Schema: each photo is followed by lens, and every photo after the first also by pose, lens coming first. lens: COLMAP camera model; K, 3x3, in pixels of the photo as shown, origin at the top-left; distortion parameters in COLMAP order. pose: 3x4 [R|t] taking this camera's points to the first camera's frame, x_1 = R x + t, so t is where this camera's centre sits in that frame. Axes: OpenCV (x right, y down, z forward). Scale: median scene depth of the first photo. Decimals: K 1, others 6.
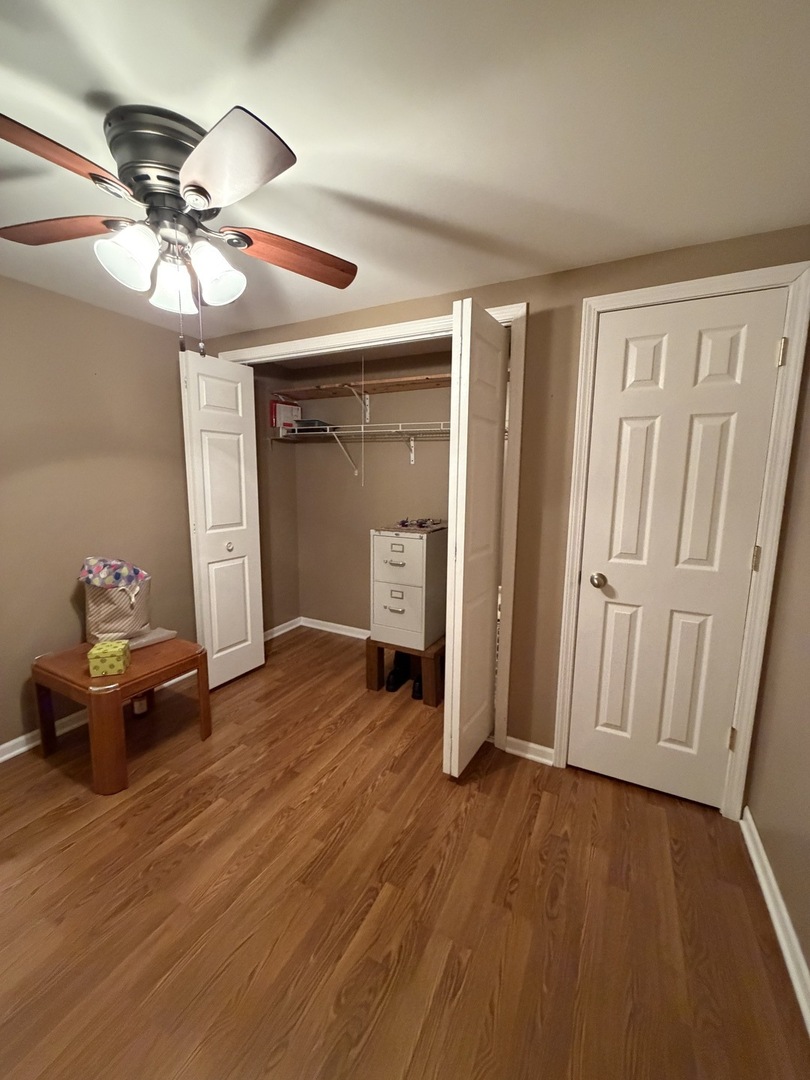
lens RADIAL K [[429.5, 0, 405.0], [0, 429.5, 540.0], [0, 0, 1]] dist [-0.001210, 0.000113]
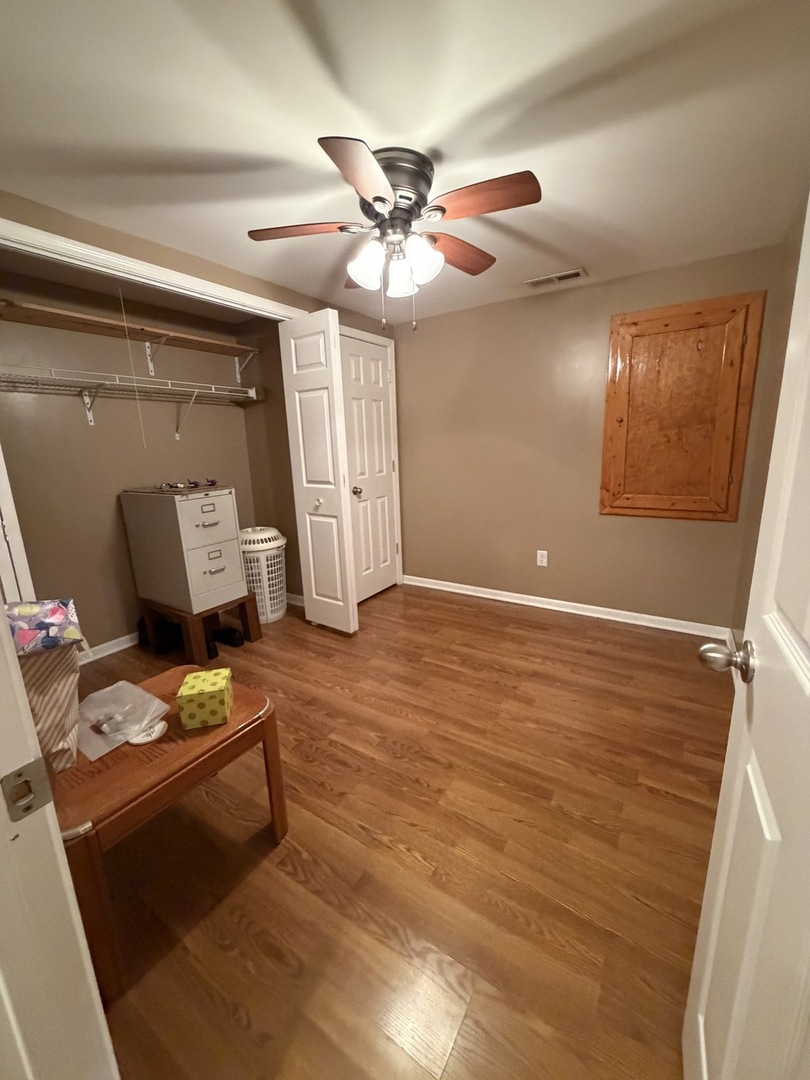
lens RADIAL K [[429.5, 0, 405.0], [0, 429.5, 540.0], [0, 0, 1]] dist [-0.001210, 0.000113]
pose [[0.105755, -0.238962, 0.965253, -1.185744], [0.188164, 0.957968, 0.216543, -0.050876], [-0.976427, 0.158725, 0.146274, 0.525350]]
